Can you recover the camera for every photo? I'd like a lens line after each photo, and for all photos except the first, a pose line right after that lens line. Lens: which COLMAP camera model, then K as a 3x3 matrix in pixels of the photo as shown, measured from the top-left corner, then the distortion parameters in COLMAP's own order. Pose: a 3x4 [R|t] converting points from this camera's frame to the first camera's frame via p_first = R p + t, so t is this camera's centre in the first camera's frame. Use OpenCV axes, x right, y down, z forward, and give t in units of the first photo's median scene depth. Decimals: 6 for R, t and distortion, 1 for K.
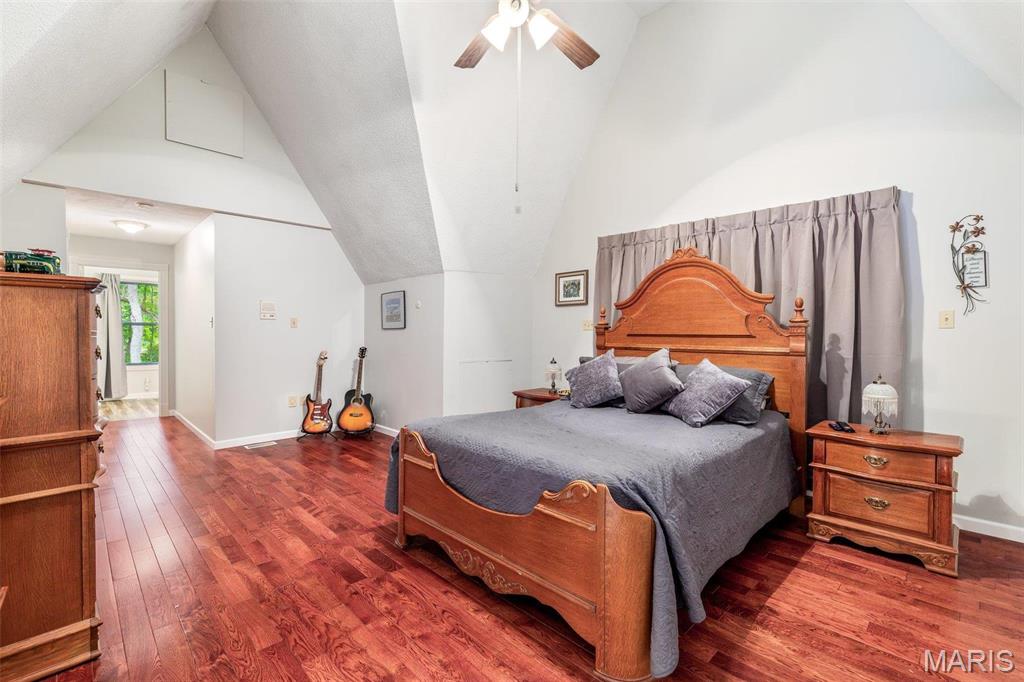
lens RADIAL K [[456.1, 0, 512.0], [0, 456.1, 341.0], [0, 0, 1]] dist [-0.001329, -0.000237]
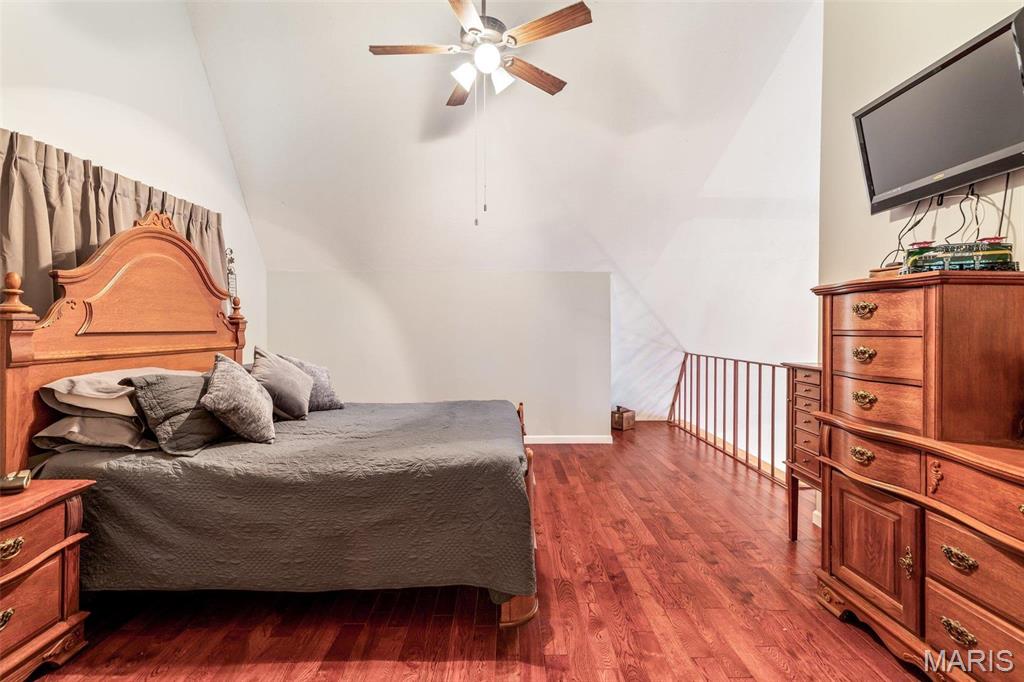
lens RADIAL K [[456.1, 0, 512.0], [0, 456.1, 341.0], [0, 0, 1]] dist [-0.001329, -0.000237]
pose [[-0.724648, -0.025329, 0.688654, -0.688579], [0.005549, 0.999077, 0.042585, -0.033265], [-0.689097, 0.034681, -0.723839, 1.460629]]
